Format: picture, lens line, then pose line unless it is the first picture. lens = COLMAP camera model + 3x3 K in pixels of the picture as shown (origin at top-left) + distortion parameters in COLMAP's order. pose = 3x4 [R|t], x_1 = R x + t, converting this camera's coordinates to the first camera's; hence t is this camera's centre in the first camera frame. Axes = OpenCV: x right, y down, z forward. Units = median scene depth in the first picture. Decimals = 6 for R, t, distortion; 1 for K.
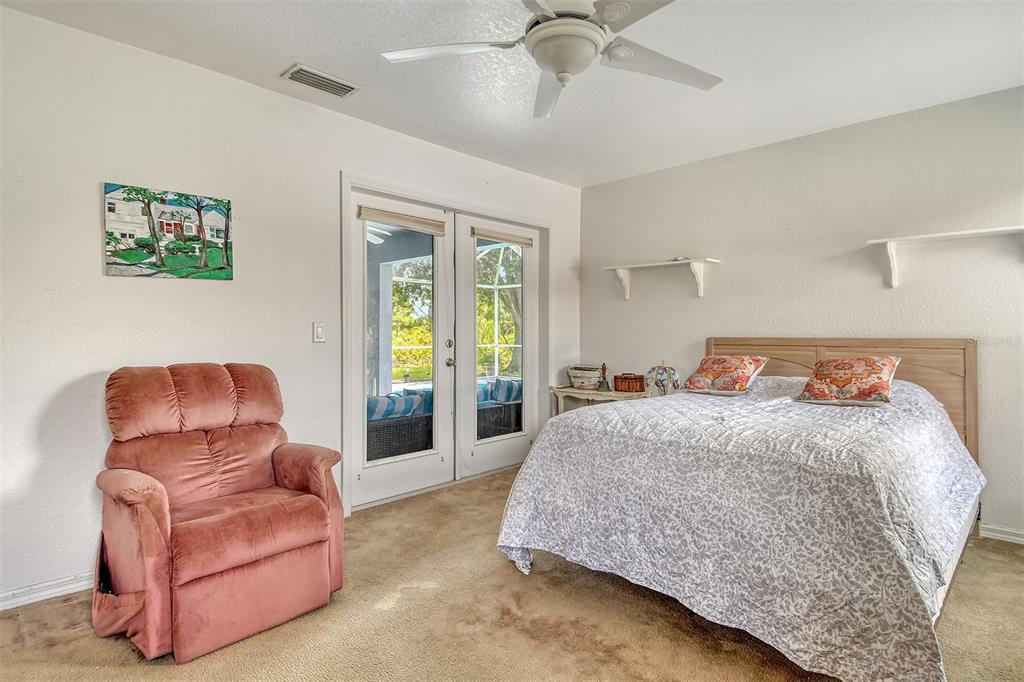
lens RADIAL K [[538.0, 0, 534.9], [0, 538.0, 329.0], [0, 0, 1]] dist [0.026647, -0.014410]
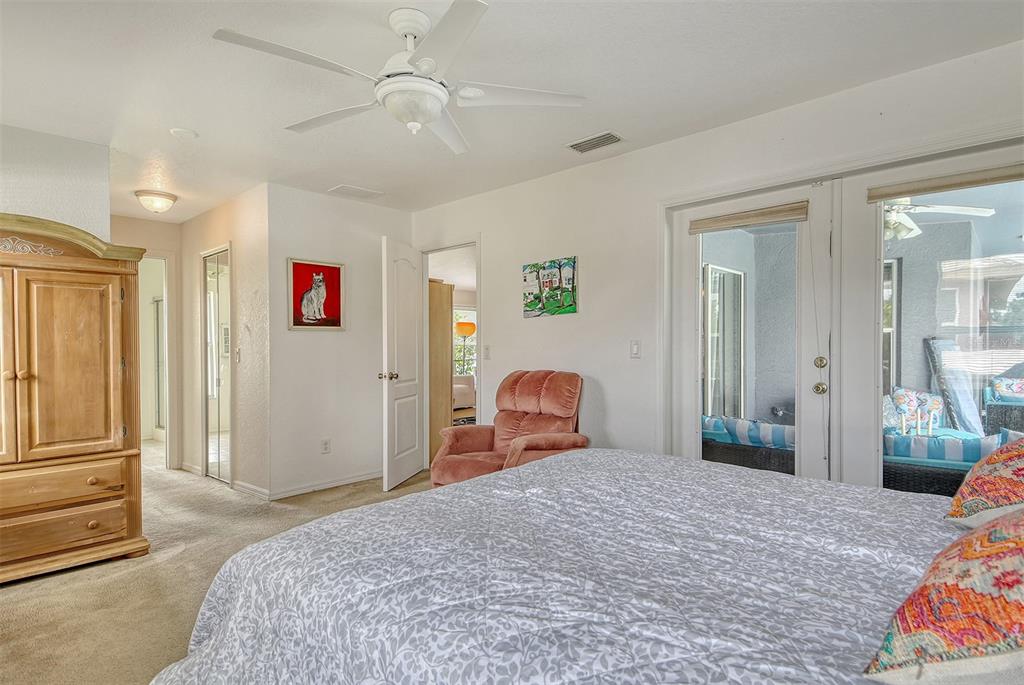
lens RADIAL K [[538.0, 0, 517.2], [0, 538.0, 348.1], [0, 0, 1]] dist [0.026647, -0.014410]
pose [[0.013158, -0.008052, -0.999881, 0.848004], [0.013895, 0.999872, -0.007870, 0.010852], [0.999817, -0.013790, 0.013269, 0.846160]]
